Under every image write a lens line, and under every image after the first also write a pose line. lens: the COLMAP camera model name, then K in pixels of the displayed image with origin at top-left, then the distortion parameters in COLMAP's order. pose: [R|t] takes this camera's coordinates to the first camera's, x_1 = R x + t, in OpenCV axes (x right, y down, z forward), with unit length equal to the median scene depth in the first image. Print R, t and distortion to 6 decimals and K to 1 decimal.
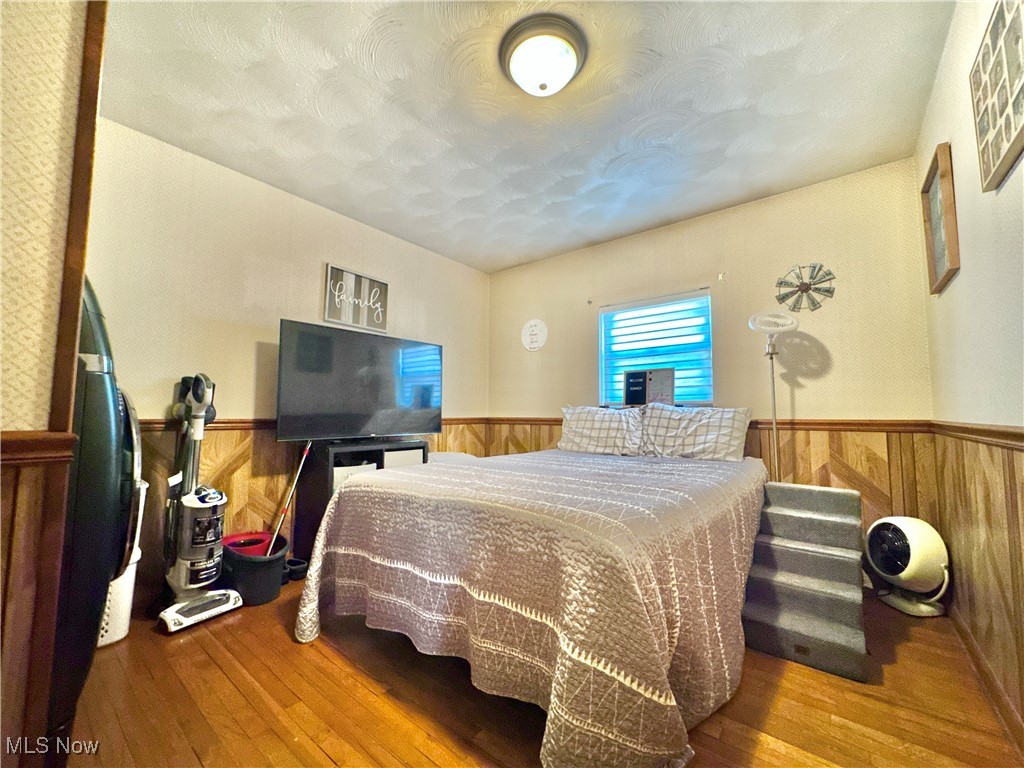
lens RADIAL K [[408.4, 0, 510.8], [0, 408.4, 383.7], [0, 0, 1]] dist [-0.001011, 0.000148]
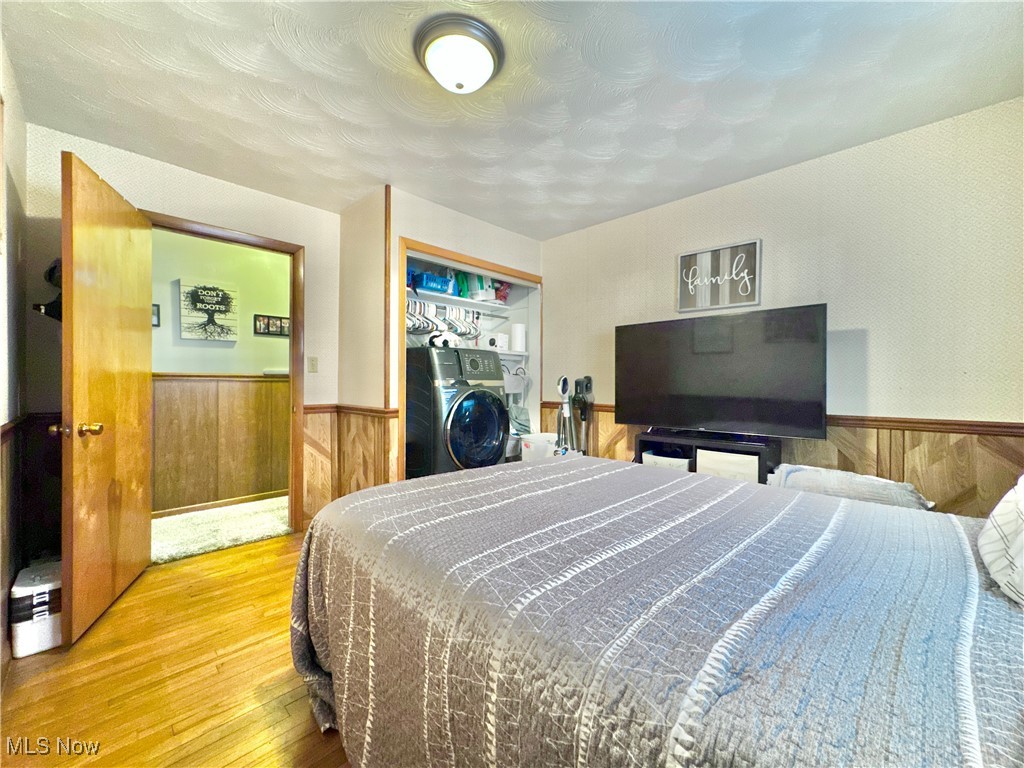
lens RADIAL K [[408.4, 0, 510.8], [0, 408.4, 383.7], [0, 0, 1]] dist [-0.001011, 0.000148]
pose [[-0.087528, -0.001990, -0.996160, 0.567344], [0.065086, 0.997850, -0.007713, 0.004396], [0.994033, -0.065512, -0.087210, 0.625763]]
